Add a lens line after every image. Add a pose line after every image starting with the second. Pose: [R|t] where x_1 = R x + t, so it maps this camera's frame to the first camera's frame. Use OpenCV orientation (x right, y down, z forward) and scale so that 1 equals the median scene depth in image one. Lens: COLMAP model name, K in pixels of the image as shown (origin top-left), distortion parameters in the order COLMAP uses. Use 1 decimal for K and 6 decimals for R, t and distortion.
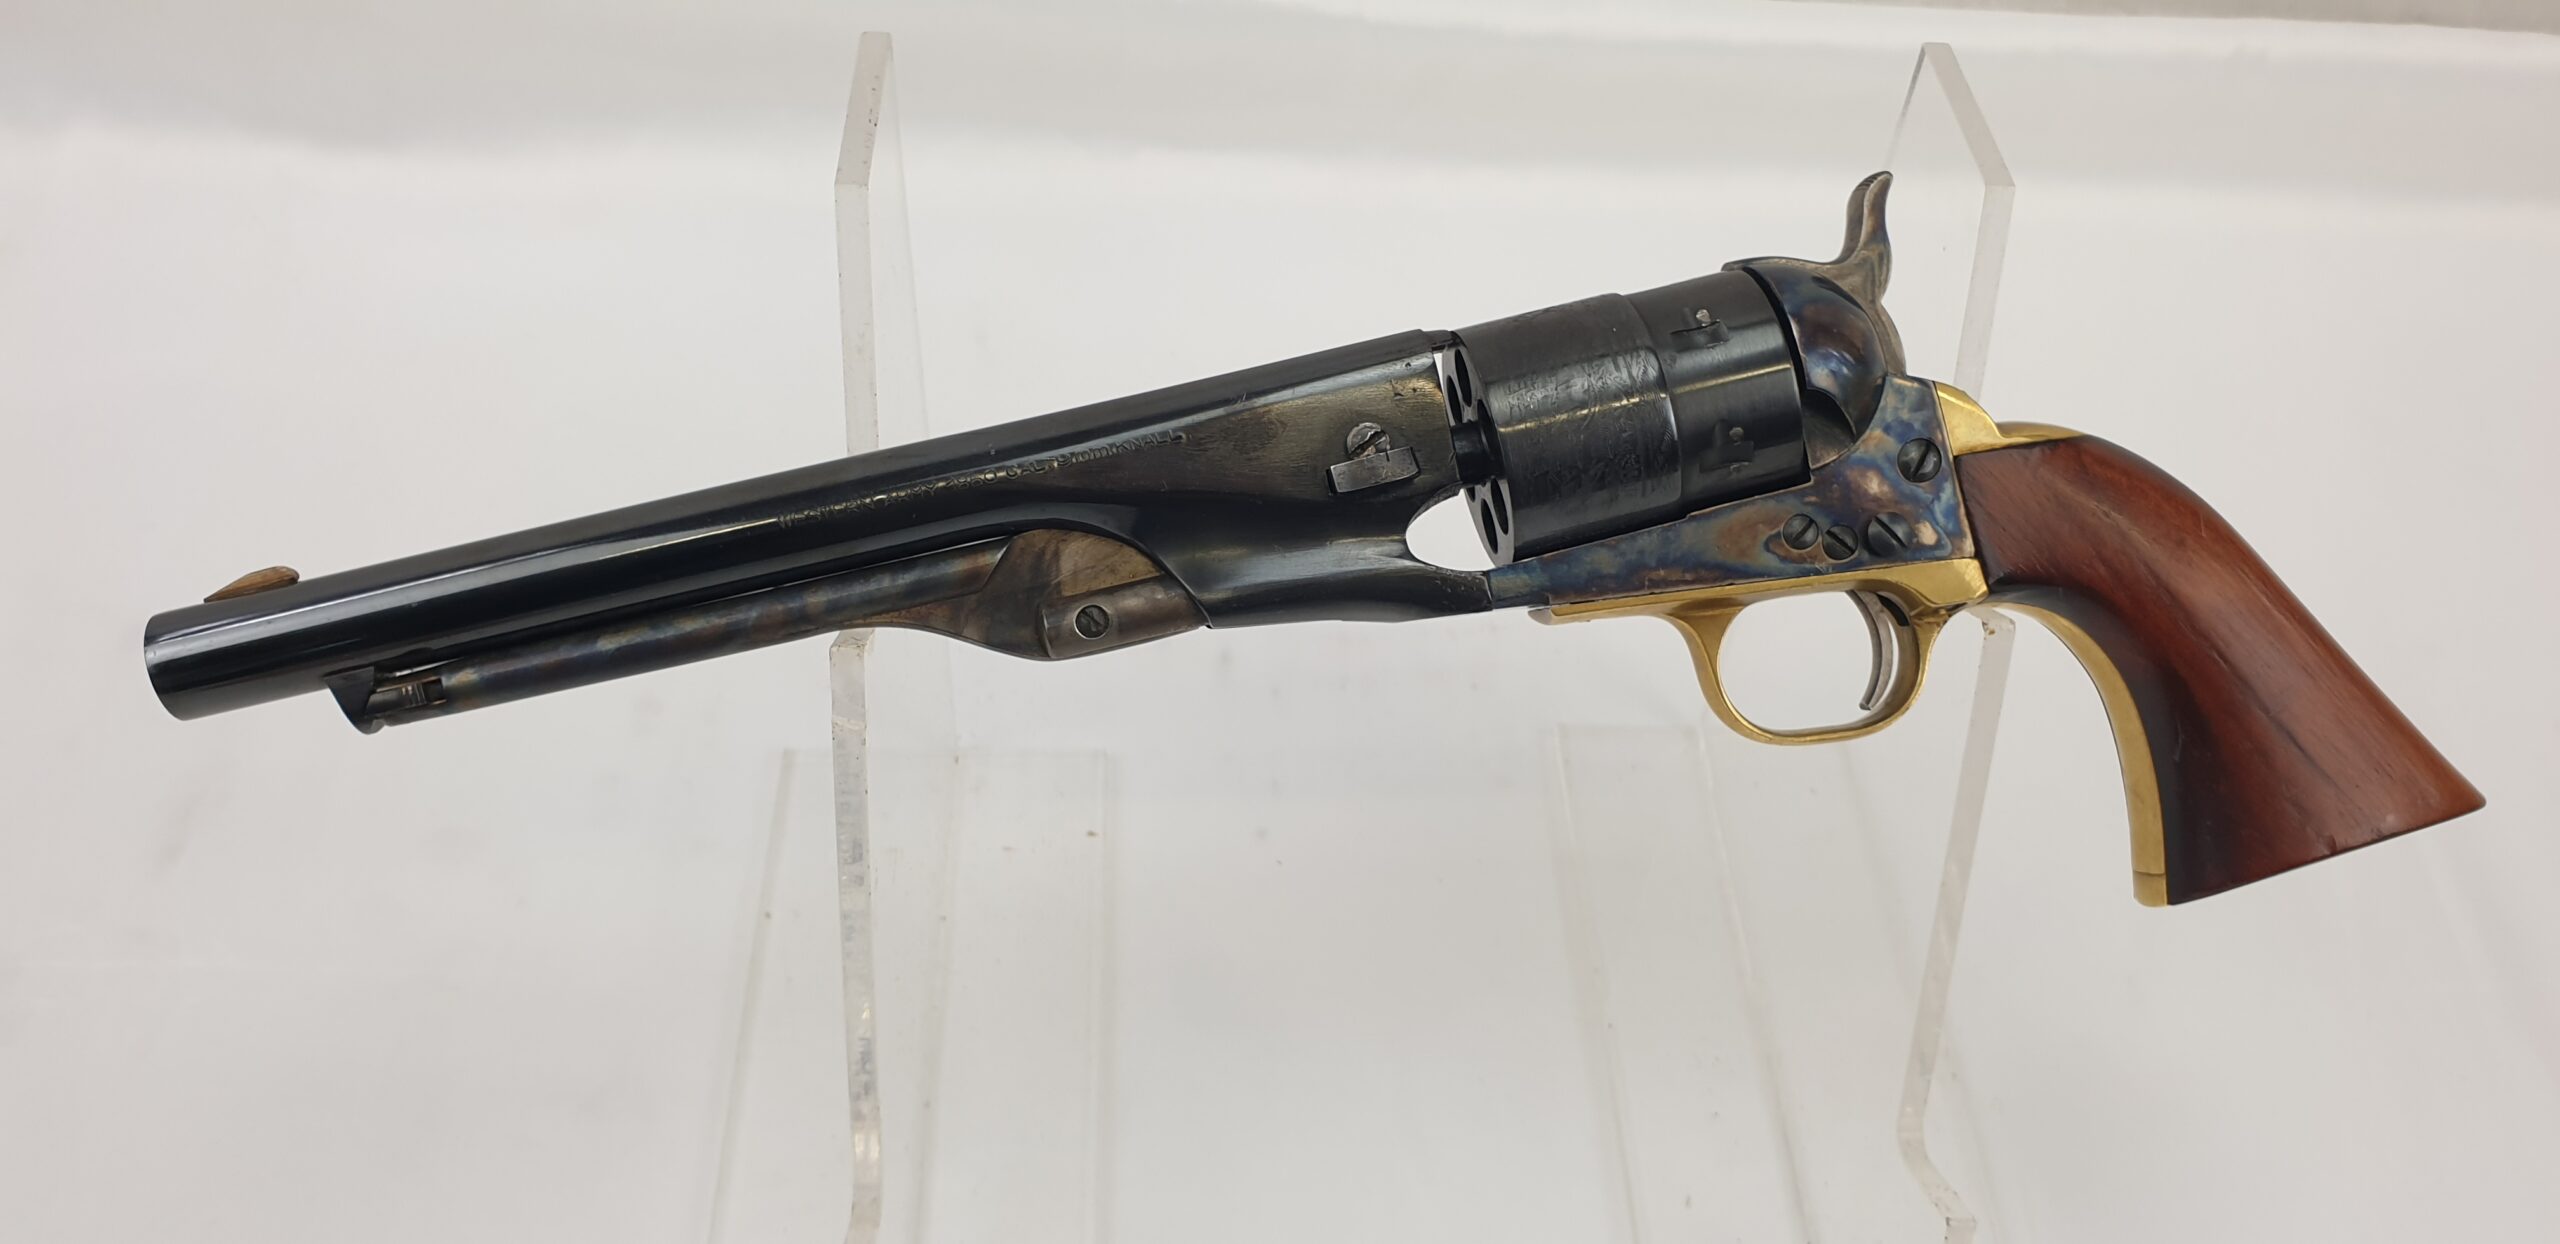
lens RADIAL K [[1923.9, 0, 1278.2], [0, 1923.9, 616.5], [0, 0, 1]] dist [-0.003461, 0.002233]
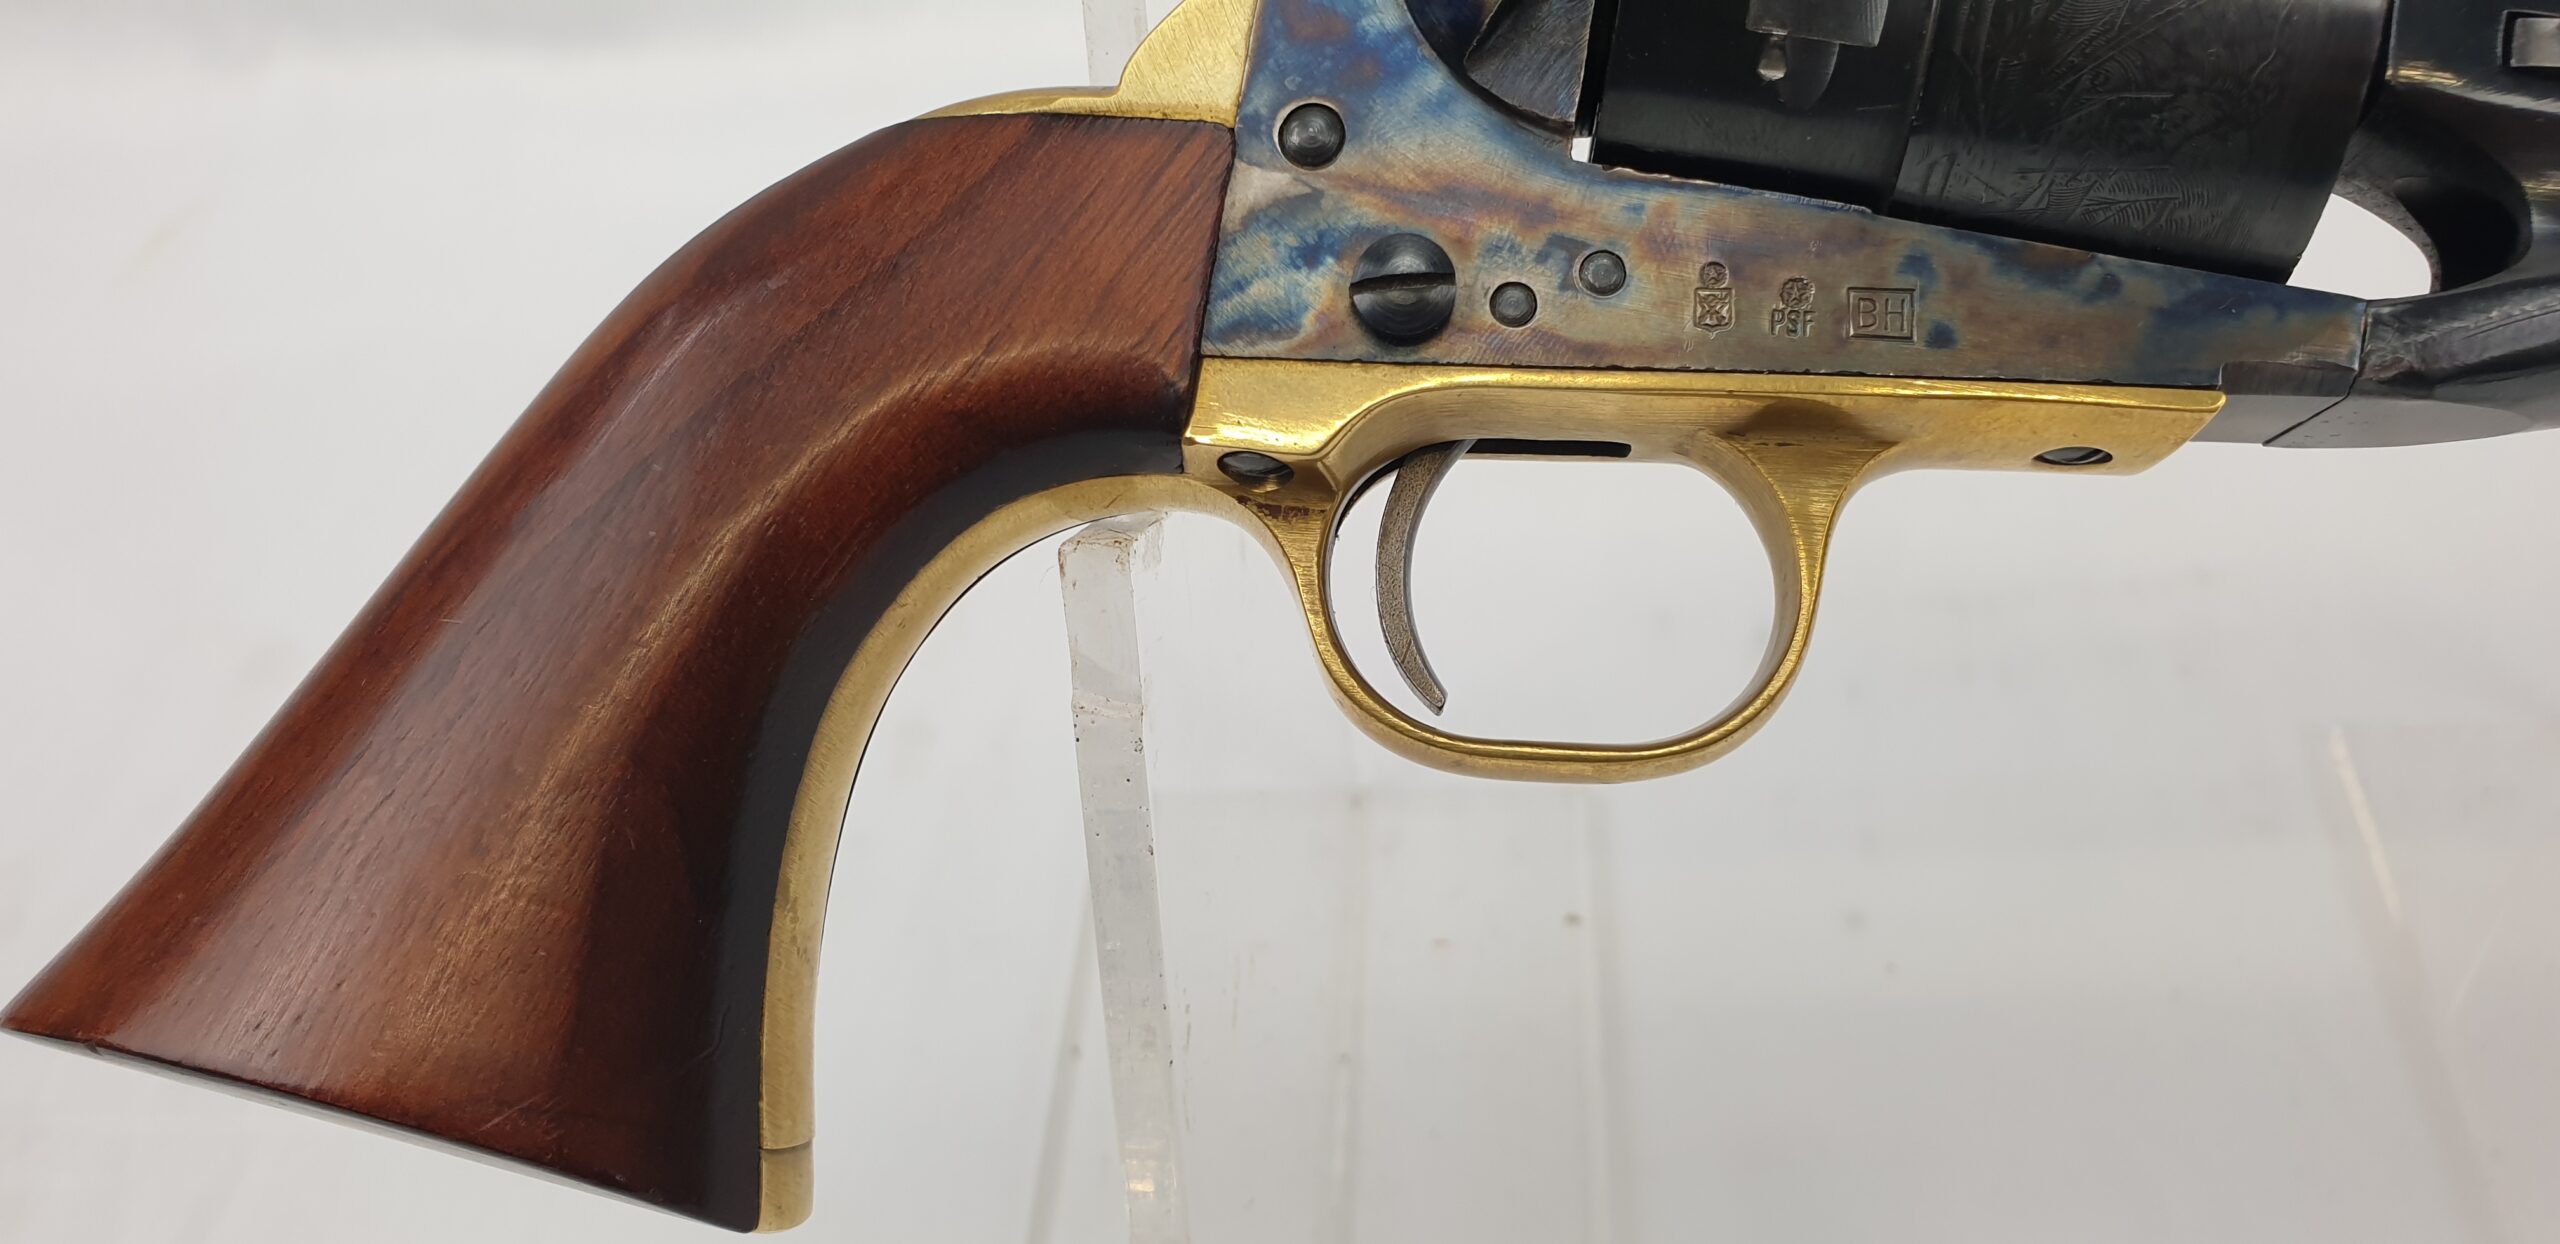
lens RADIAL K [[1923.9, 0, 1298.1], [0, 1923.9, 605.3], [0, 0, 1]] dist [-0.003461, 0.002233]
pose [[0.977245, -0.047896, -0.206635, -0.058346], [0.039151, 0.998164, -0.046205, 0.041997], [0.208469, 0.037064, 0.977326, 0.421717]]
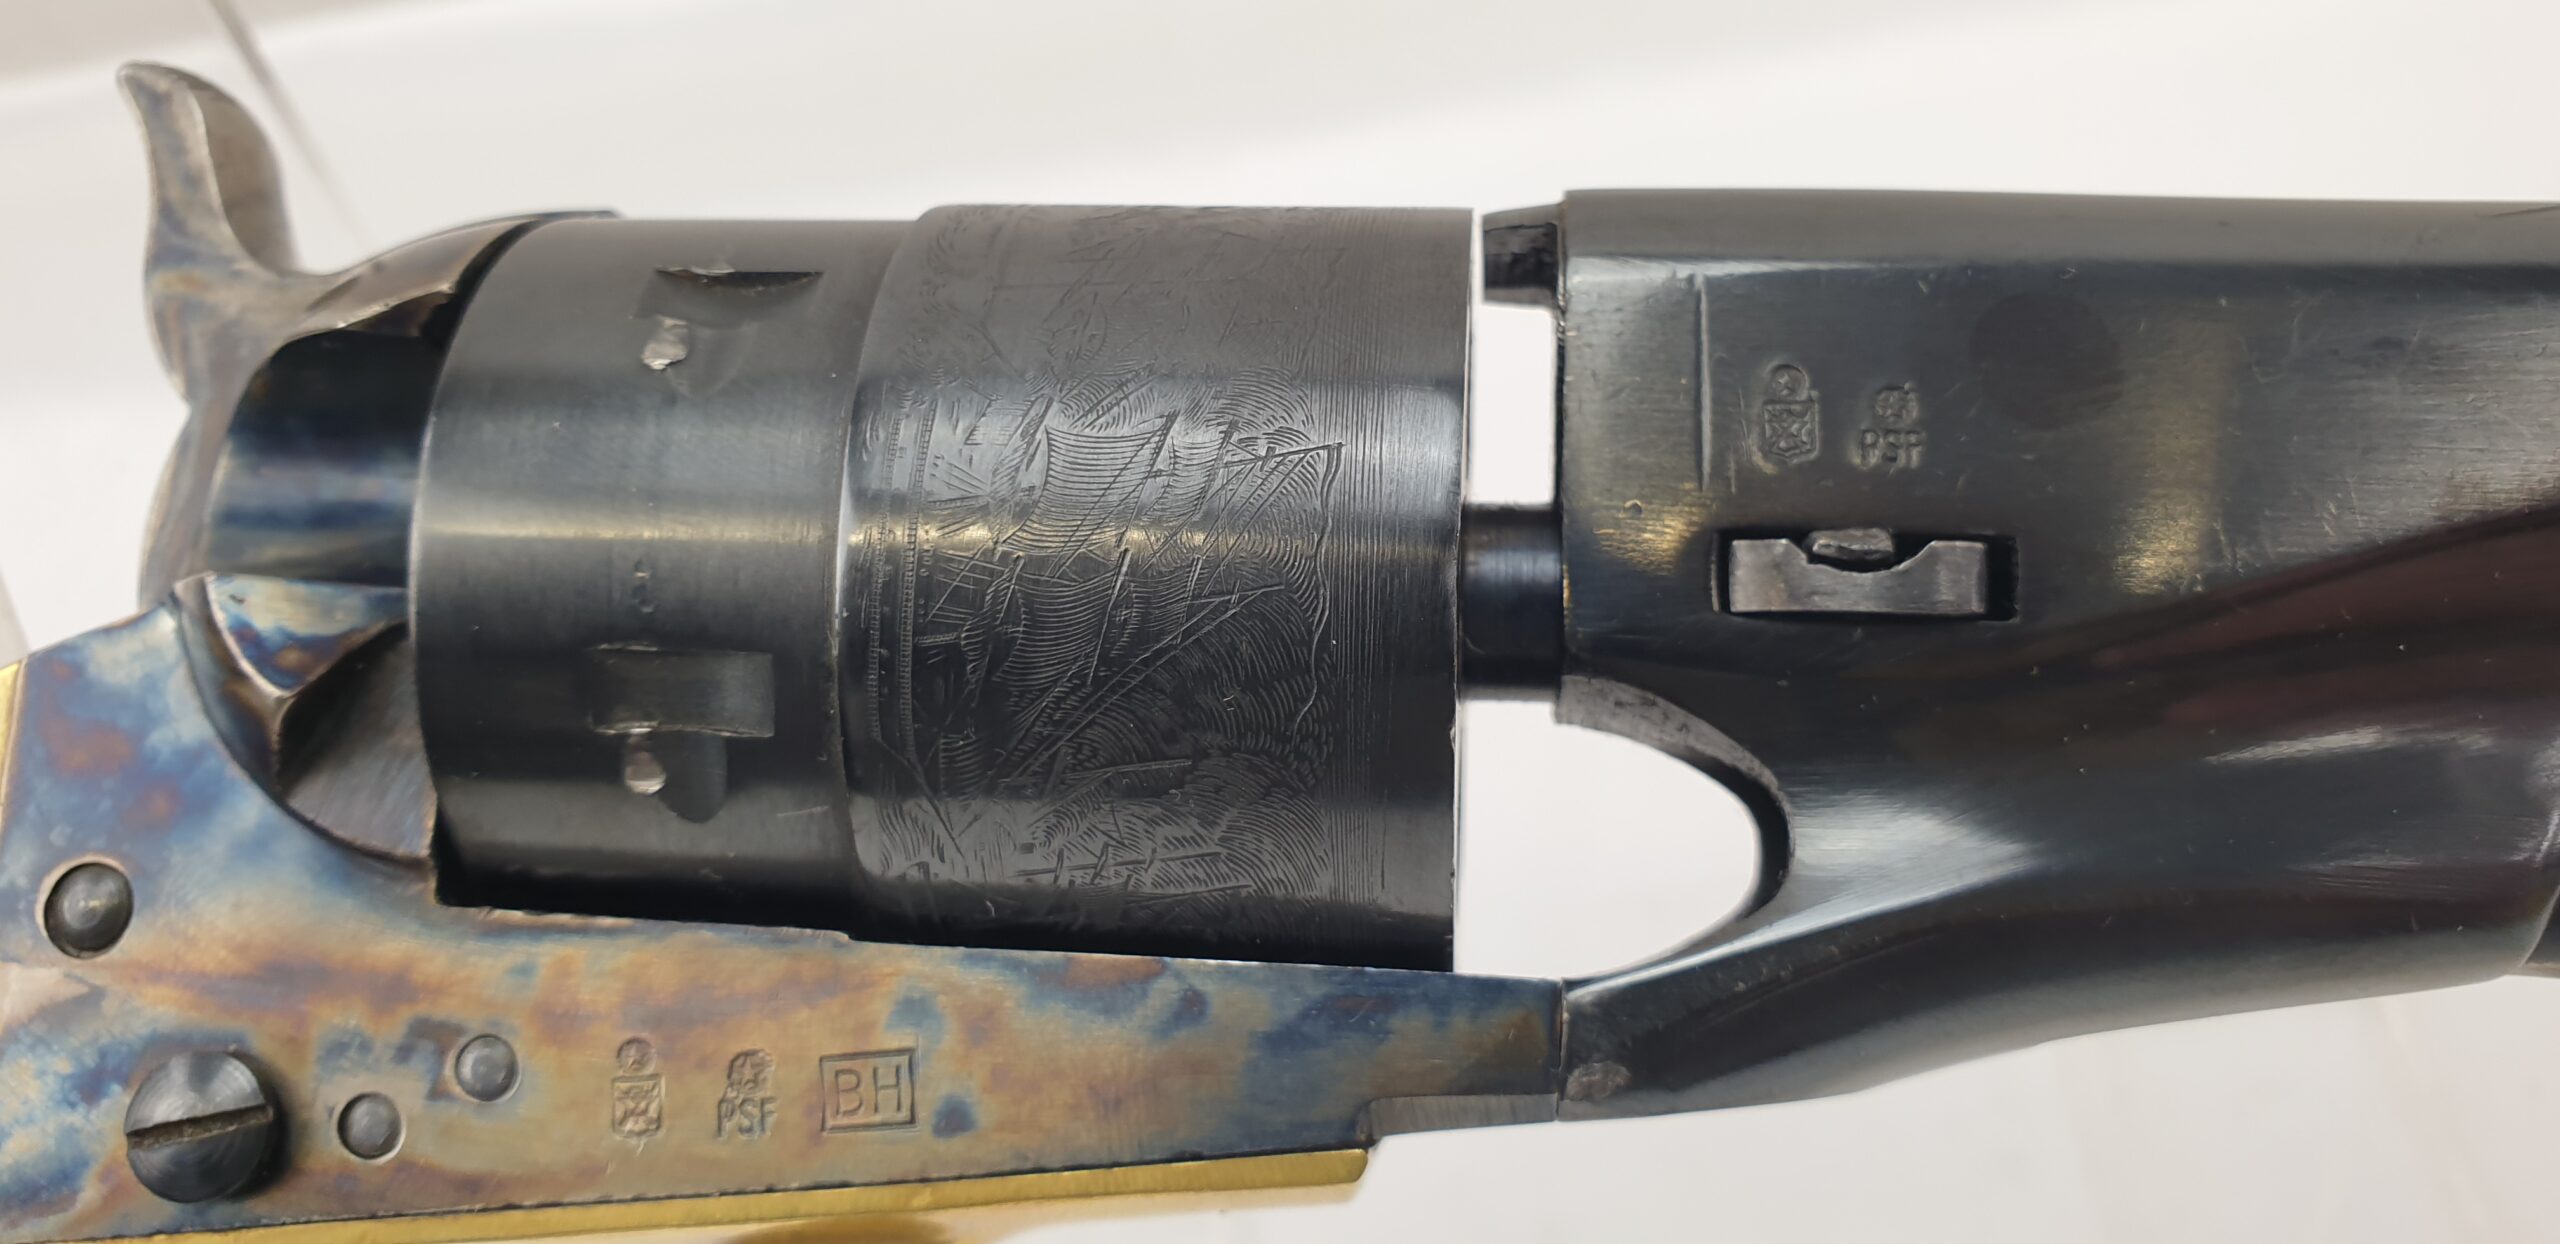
lens RADIAL K [[1923.9, 0, 1320.1], [0, 1923.9, 528.7], [0, 0, 1]] dist [-0.003461, 0.002233]
pose [[0.958123, -0.189928, -0.214306, 0.090764], [0.165175, 0.977898, -0.128194, -0.048861], [0.233917, 0.087428, 0.968318, 0.552468]]
